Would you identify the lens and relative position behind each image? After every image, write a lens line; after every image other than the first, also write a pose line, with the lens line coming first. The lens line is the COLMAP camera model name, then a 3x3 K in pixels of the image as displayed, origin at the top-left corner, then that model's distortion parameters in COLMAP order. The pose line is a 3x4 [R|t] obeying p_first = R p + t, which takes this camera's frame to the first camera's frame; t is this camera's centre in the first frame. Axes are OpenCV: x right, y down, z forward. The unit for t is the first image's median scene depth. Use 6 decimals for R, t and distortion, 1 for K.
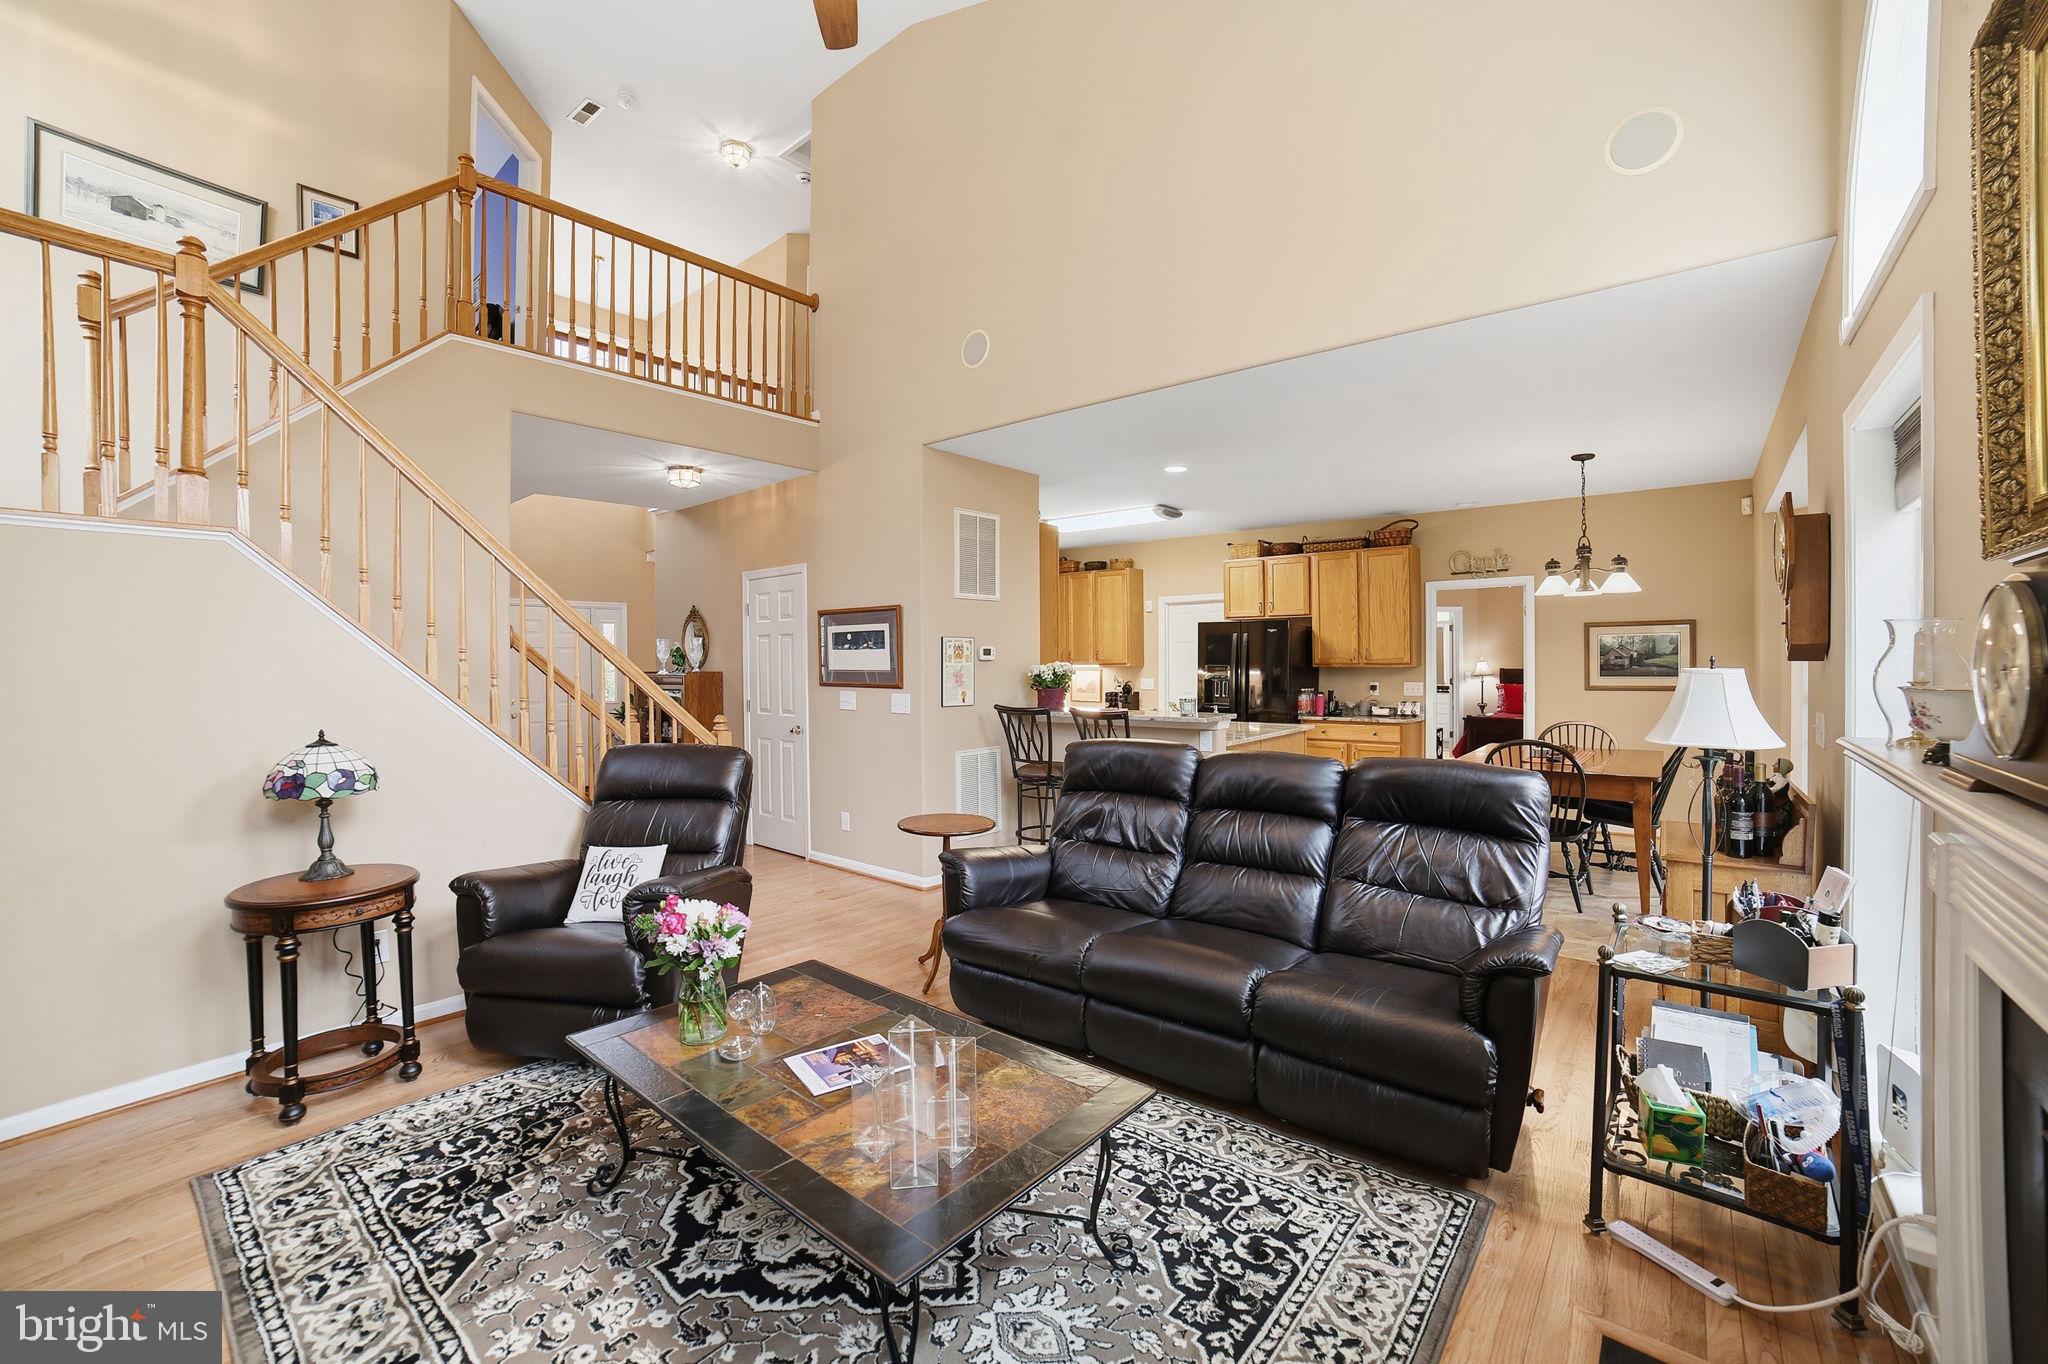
lens RADIAL K [[820.0, 0, 1027.7], [0, 820.0, 674.5], [0, 0, 1]] dist [-0.038202, 0.002459]
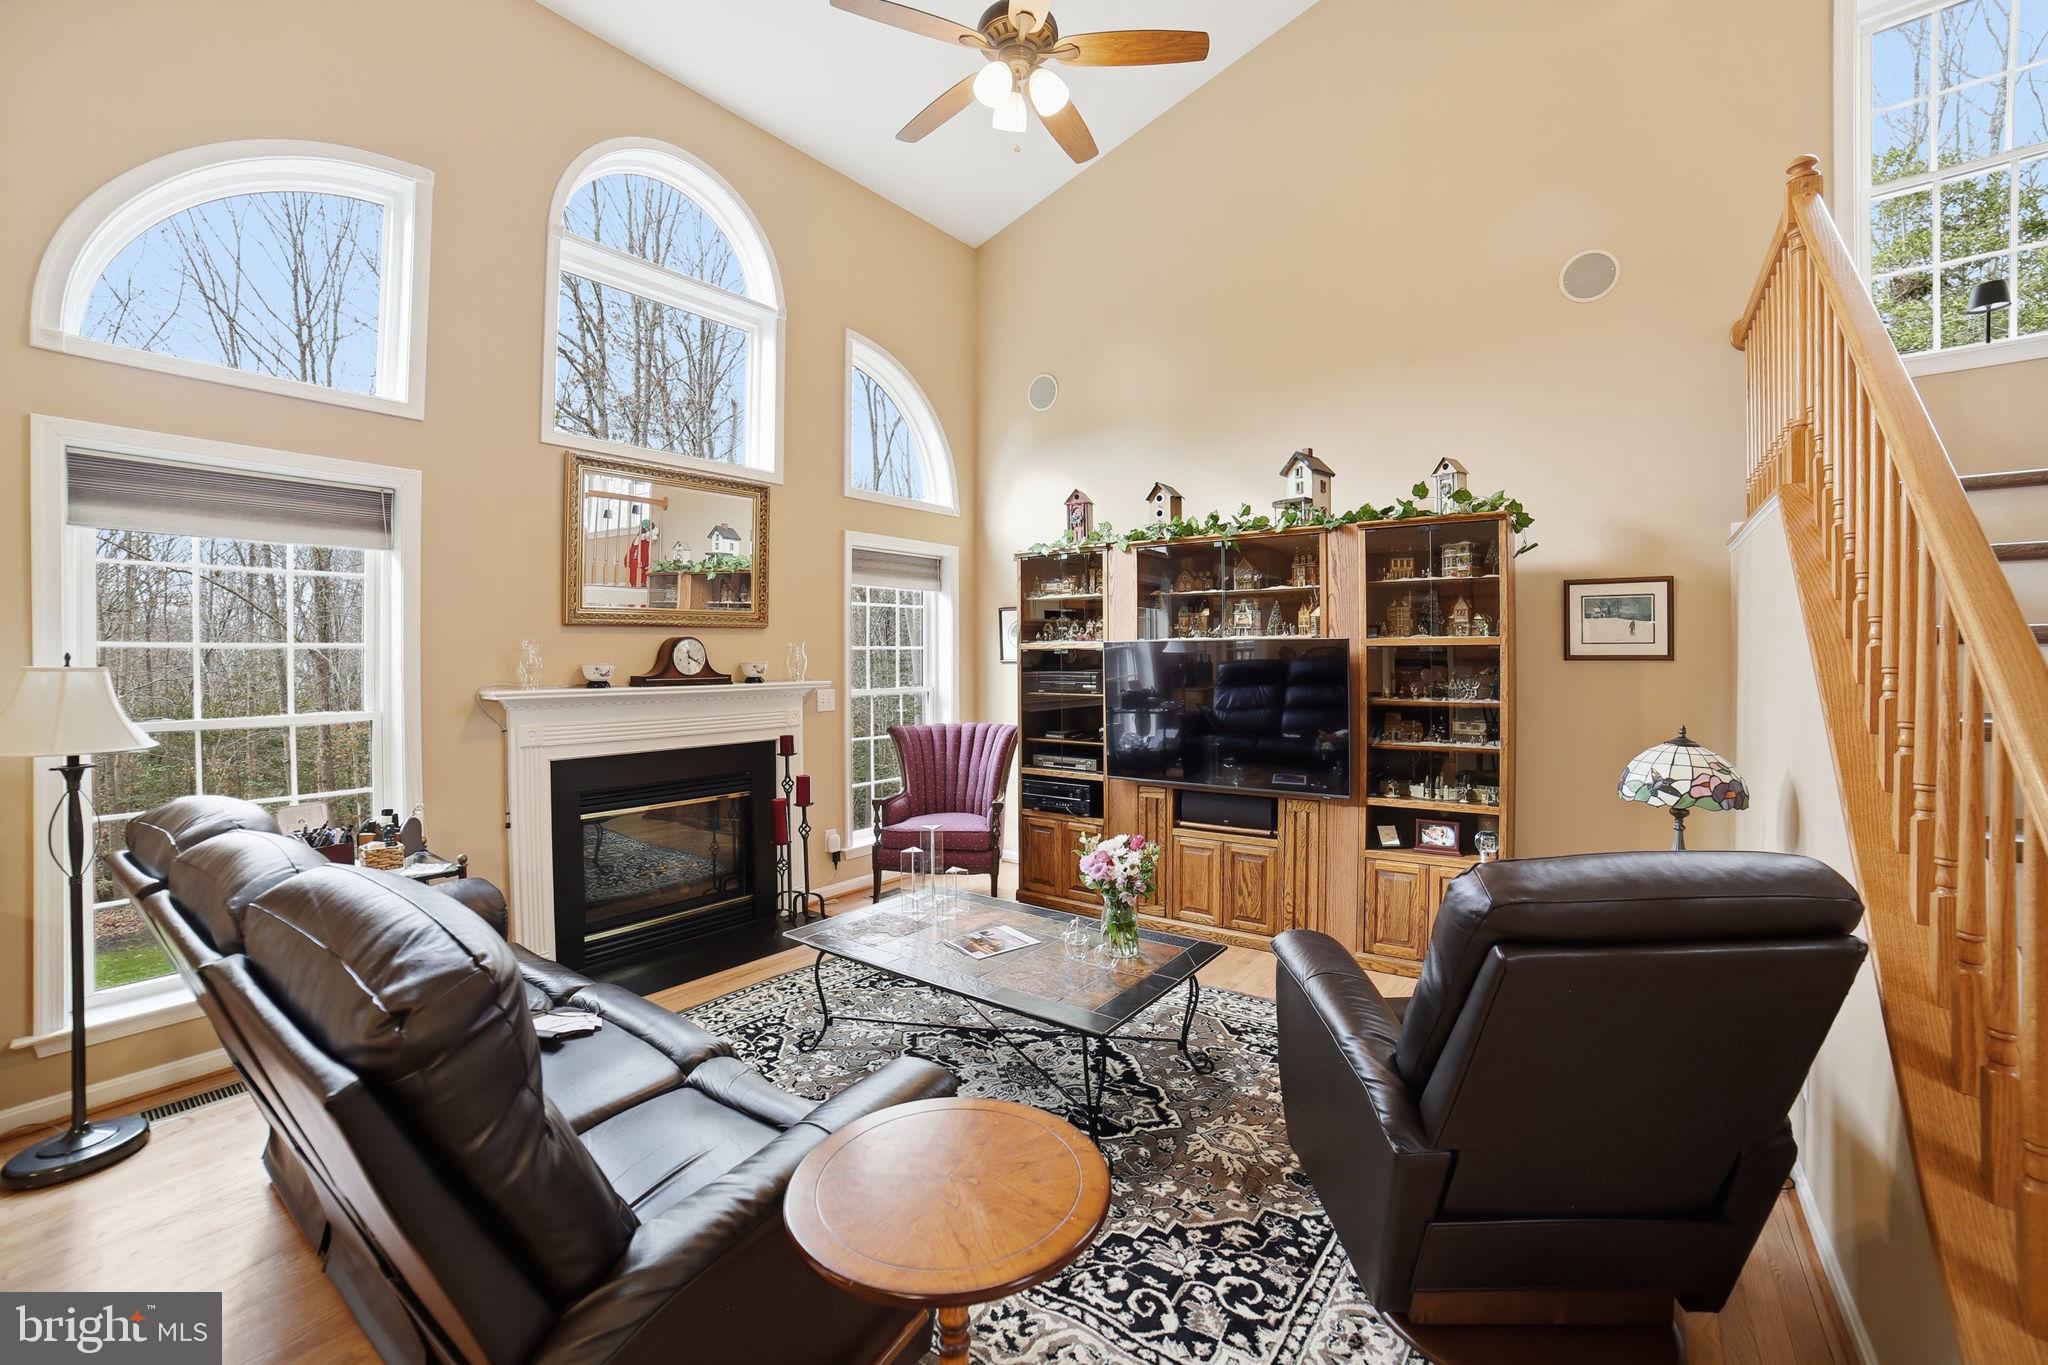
lens RADIAL K [[820.0, 0, 1009.2], [0, 820.0, 664.3], [0, 0, 1]] dist [-0.038202, 0.002459]
pose [[-0.998969, 0.016682, -0.042224, -0.209115], [0.015627, 0.999560, 0.025214, -0.028780], [0.042626, 0.024528, -0.998790, 2.506316]]
